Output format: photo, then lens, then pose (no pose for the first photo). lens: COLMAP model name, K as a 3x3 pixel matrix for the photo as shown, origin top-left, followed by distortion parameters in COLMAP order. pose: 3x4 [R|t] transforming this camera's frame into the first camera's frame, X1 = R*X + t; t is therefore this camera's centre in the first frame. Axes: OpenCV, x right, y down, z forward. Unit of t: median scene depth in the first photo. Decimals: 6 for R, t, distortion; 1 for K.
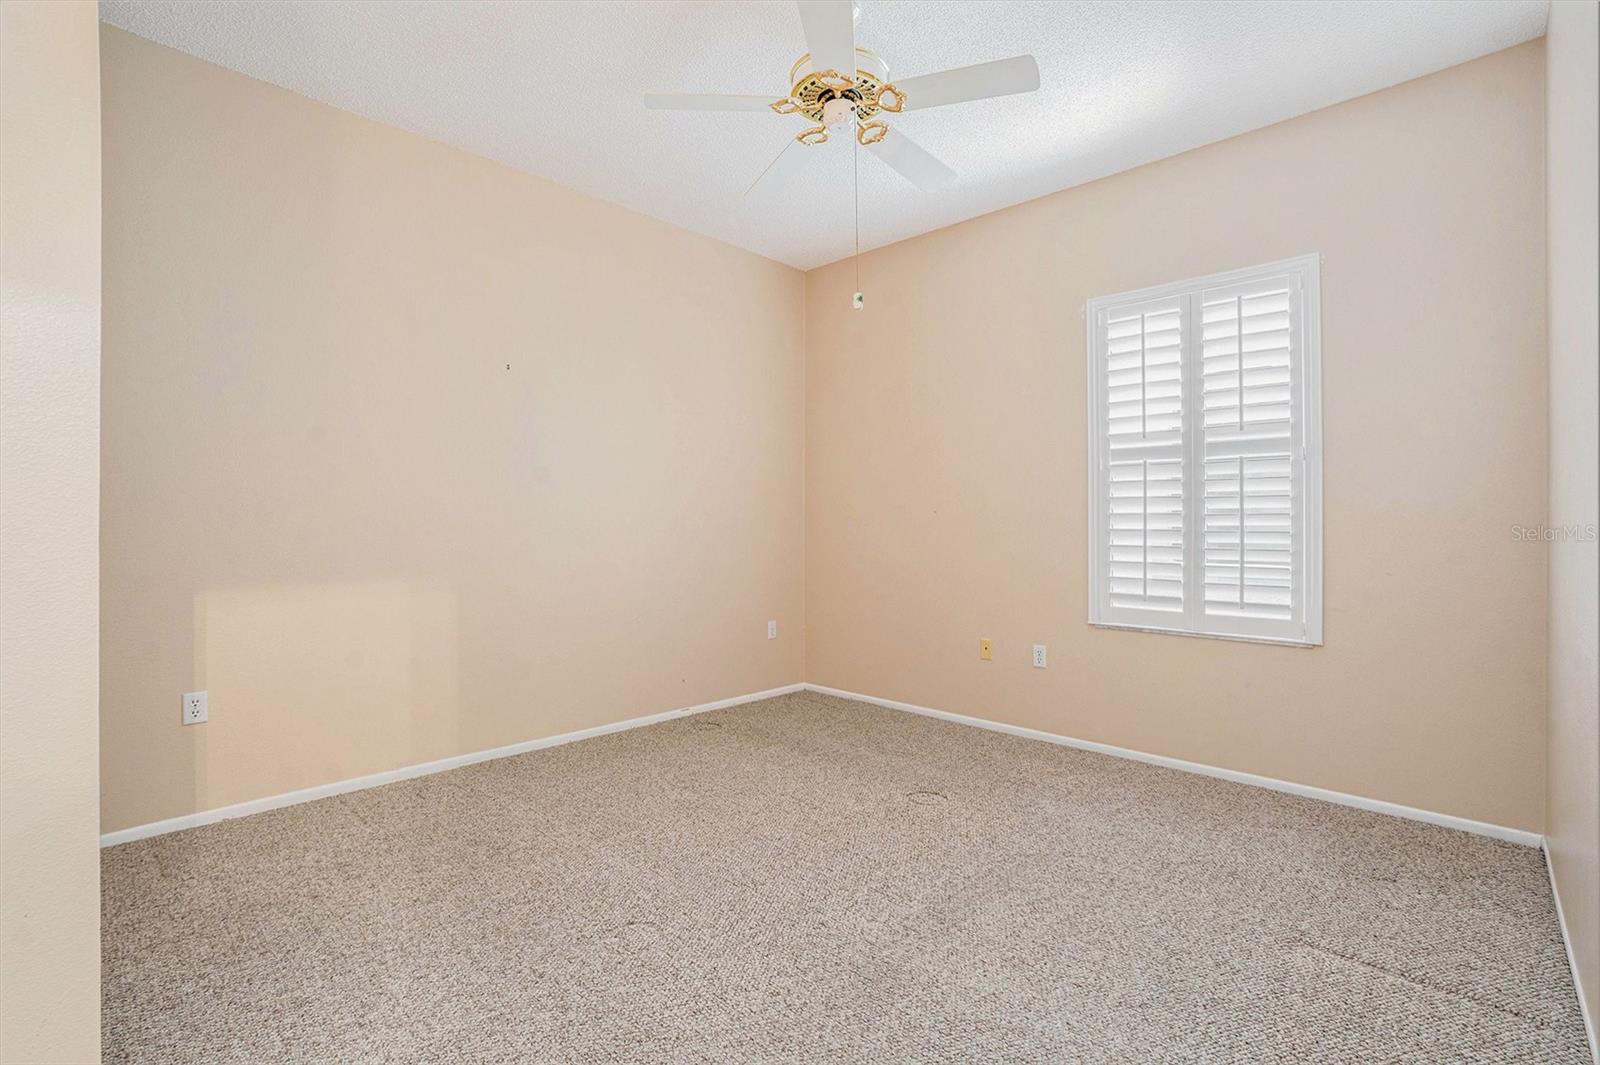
lens RADIAL K [[737.9, 0, 797.2], [0, 737.9, 529.0], [0, 0, 1]] dist [-0.035611, 0.018225]
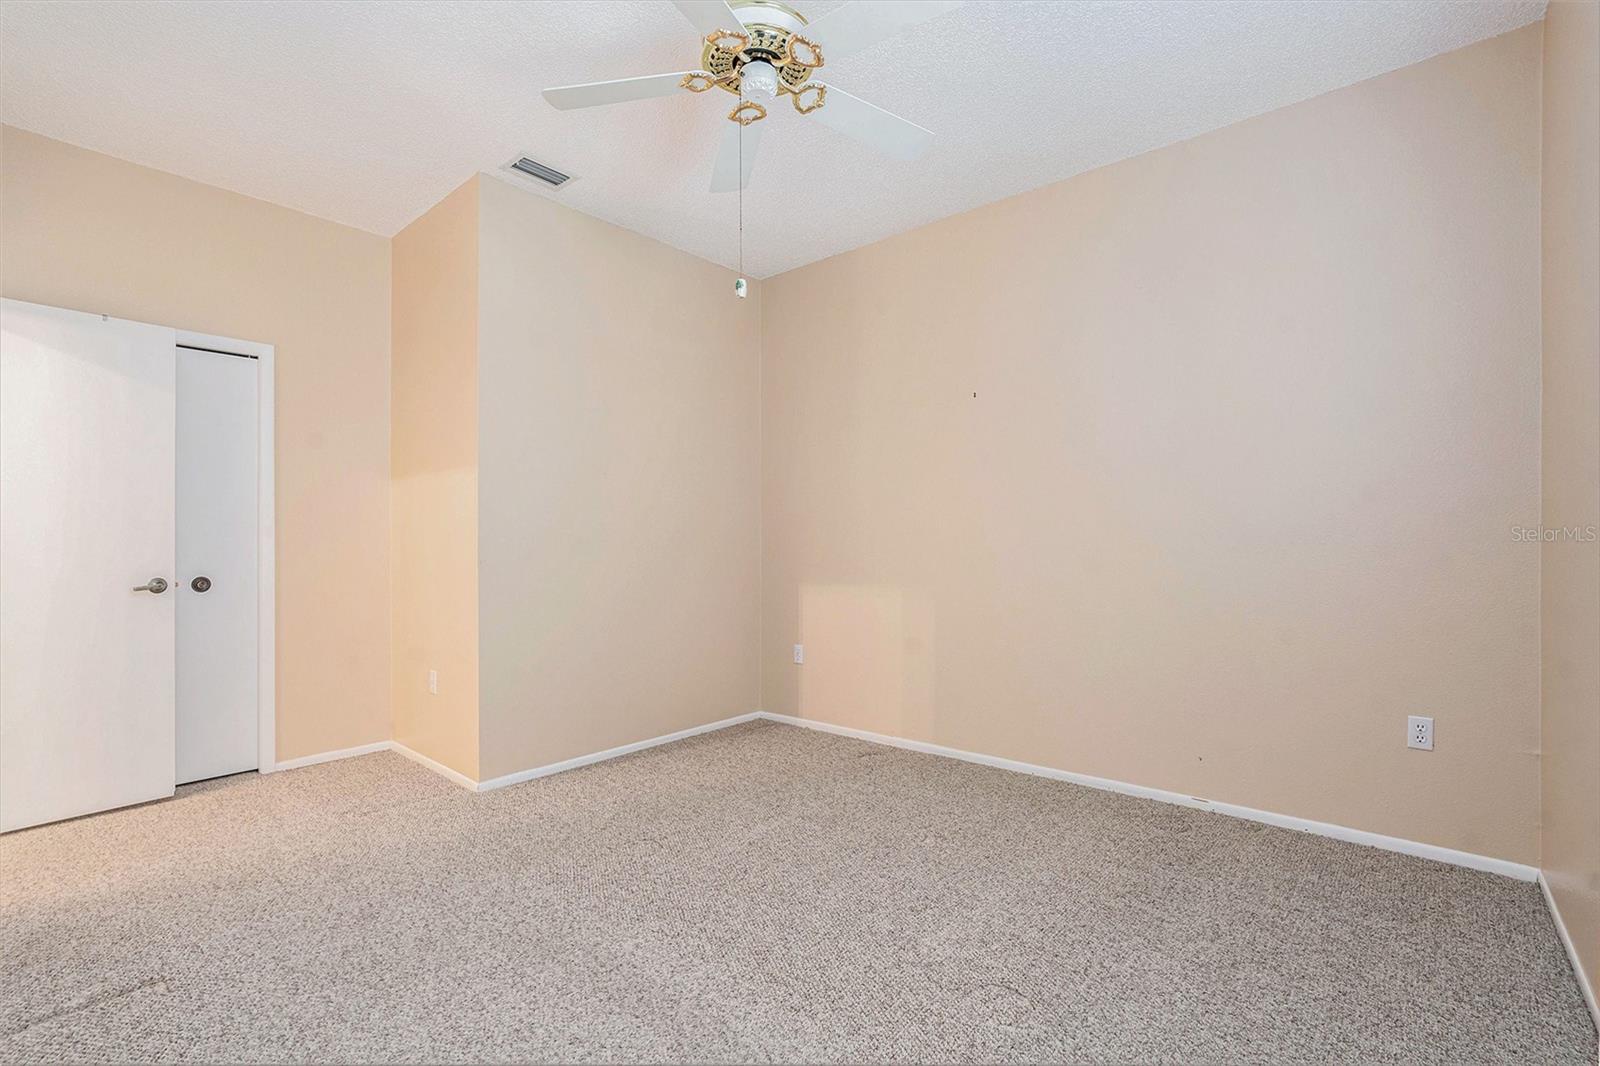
lens RADIAL K [[737.9, 0, 796.3], [0, 737.9, 540.7], [0, 0, 1]] dist [-0.035611, 0.018225]
pose [[0.042407, -0.010587, -0.999044, 0.828241], [-0.002078, 0.999941, -0.010684, 0.003642], [0.999098, 0.002529, 0.042383, 0.887972]]
